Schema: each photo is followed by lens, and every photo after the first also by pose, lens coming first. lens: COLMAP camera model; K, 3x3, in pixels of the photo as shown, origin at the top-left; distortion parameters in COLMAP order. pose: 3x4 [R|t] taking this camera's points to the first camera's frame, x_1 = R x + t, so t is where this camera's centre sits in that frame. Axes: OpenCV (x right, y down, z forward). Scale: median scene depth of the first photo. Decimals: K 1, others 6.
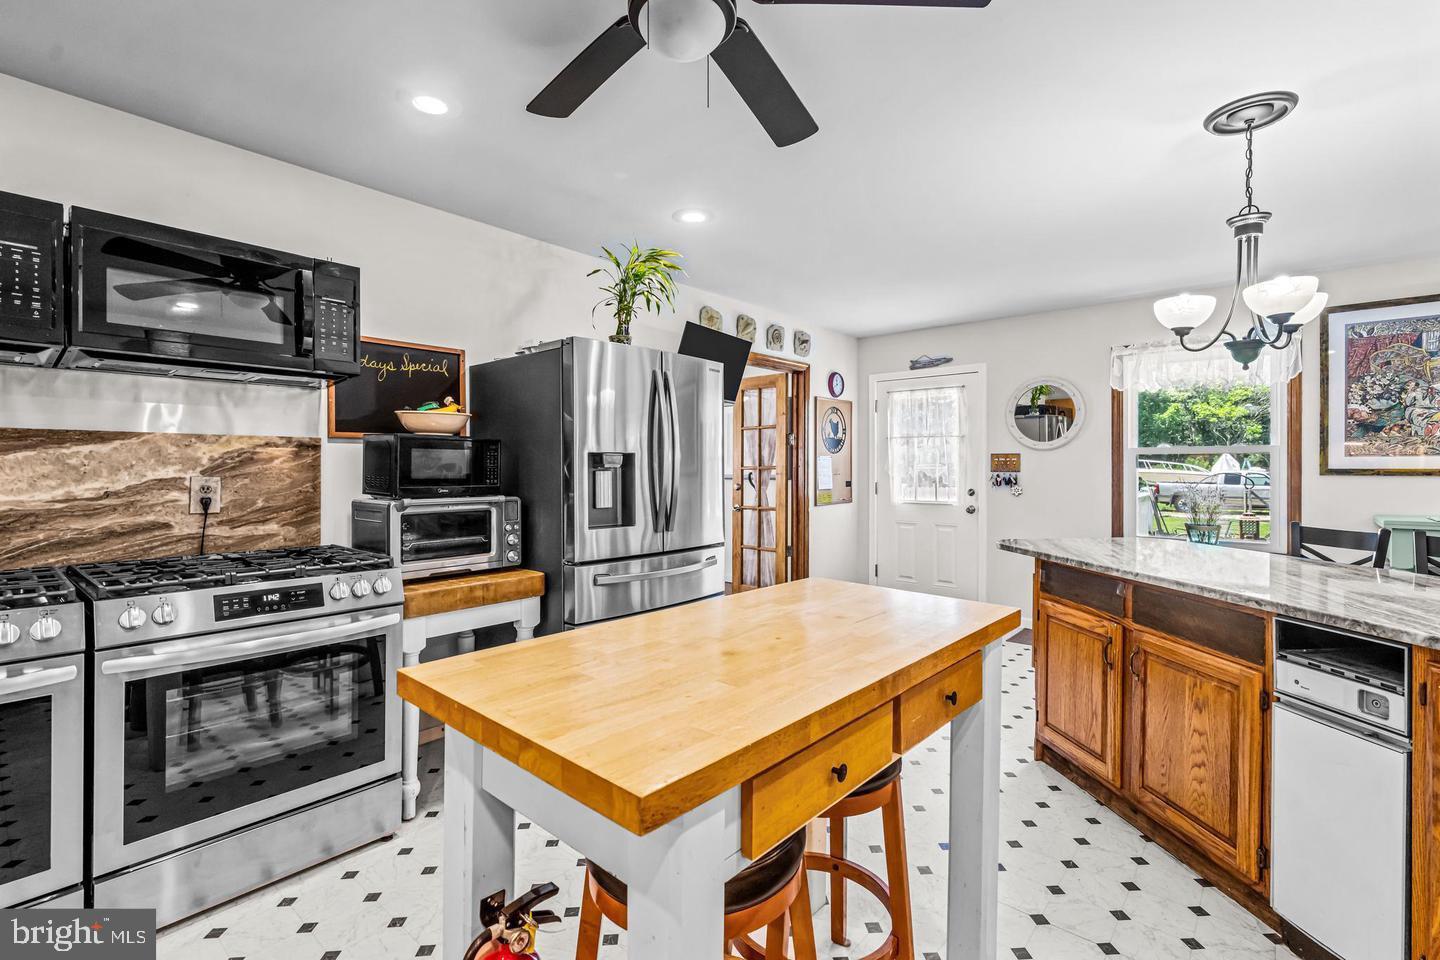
lens RADIAL K [[626.8, 0, 720.7], [0, 626.8, 481.8], [0, 0, 1]] dist [-0.001505, -0.000353]
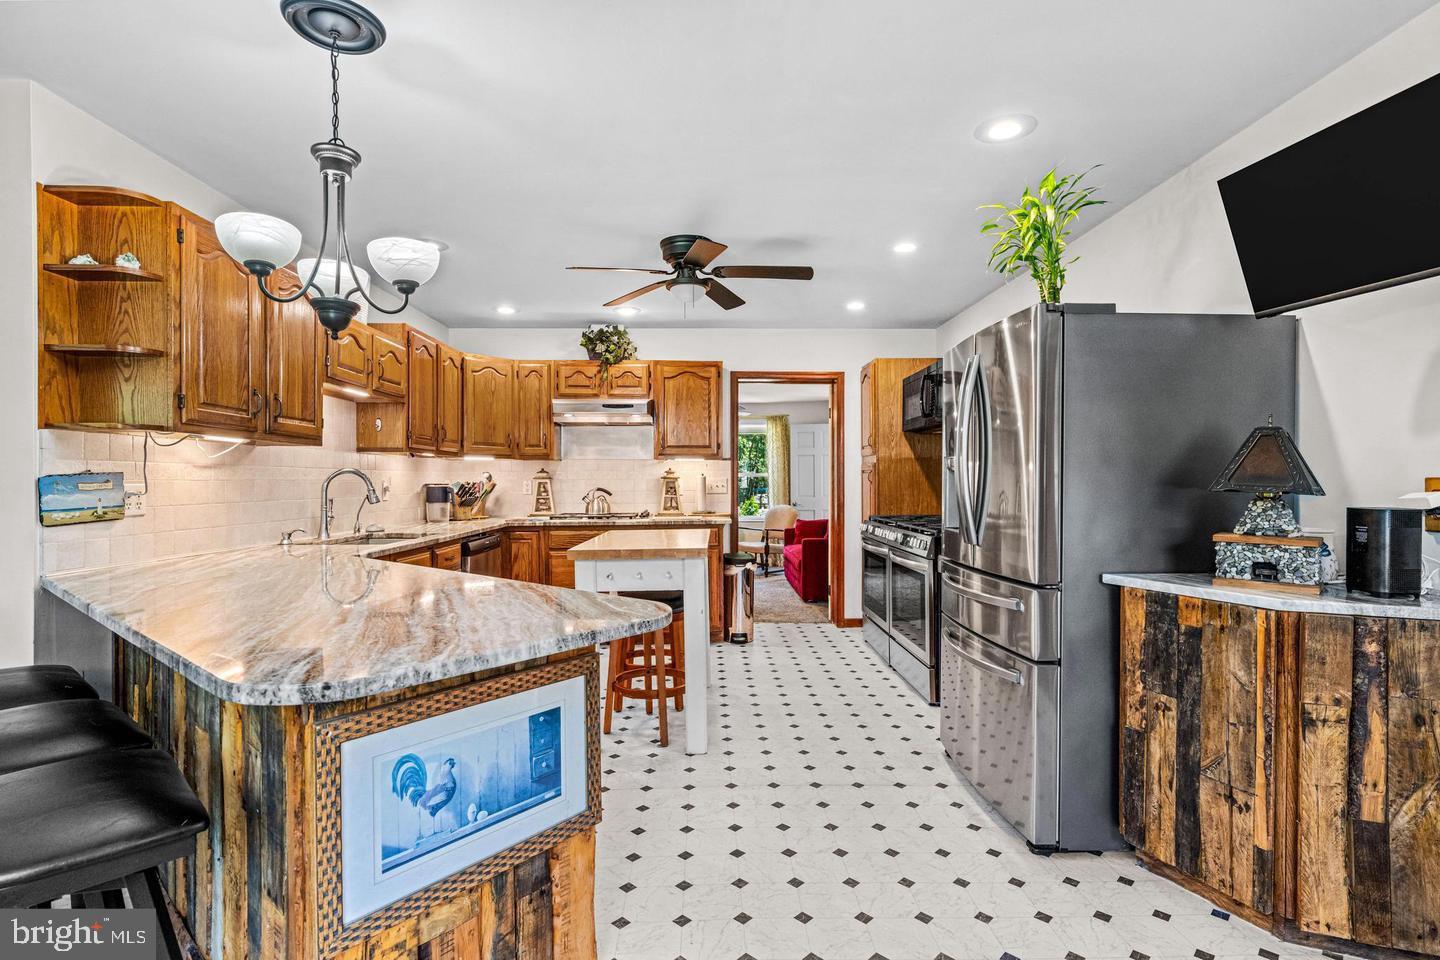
lens RADIAL K [[700.3, 0, 719.6], [0, 700.3, 485.3], [0, 0, 1]] dist [0.001237, -0.000103]
pose [[-0.732197, 0.006132, -0.681066, 1.114914], [-0.010505, 0.999739, 0.020295, -0.024255], [0.681012, 0.022015, -0.731941, 1.984746]]
